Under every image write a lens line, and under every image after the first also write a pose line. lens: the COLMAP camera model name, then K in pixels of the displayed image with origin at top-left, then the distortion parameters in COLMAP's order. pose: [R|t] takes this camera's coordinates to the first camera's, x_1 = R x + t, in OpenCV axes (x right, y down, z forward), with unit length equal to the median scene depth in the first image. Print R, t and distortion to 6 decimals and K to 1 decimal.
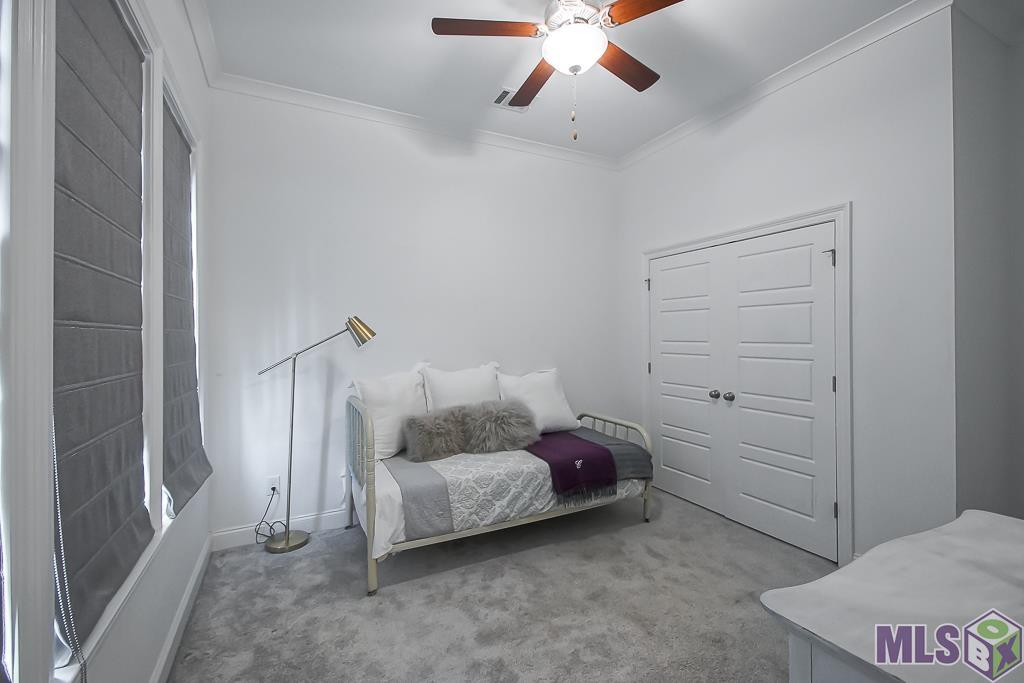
lens RADIAL K [[446.7, 0, 511.9], [0, 446.7, 337.5], [0, 0, 1]] dist [0.005561, -0.000209]
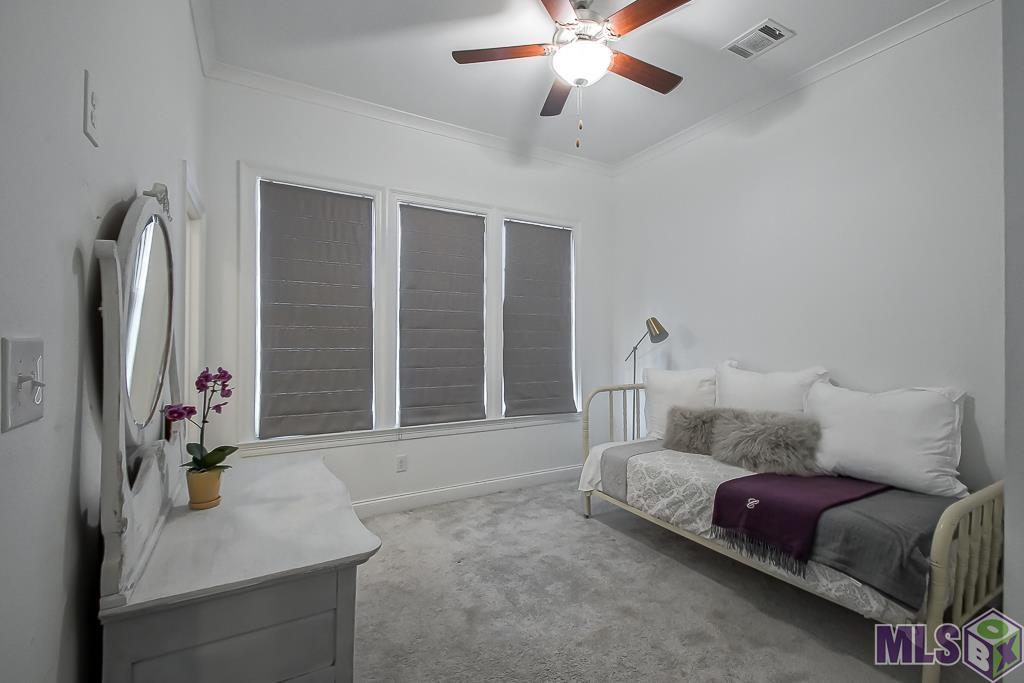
lens RADIAL K [[446.7, 0, 510.6], [0, 446.7, 341.5], [0, 0, 1]] dist [0.005561, -0.000209]
pose [[0.042364, 0.001408, -0.999101, 0.932887], [-0.001952, 0.999997, 0.001326, 0.014947], [0.999100, 0.001894, 0.042367, 0.603868]]
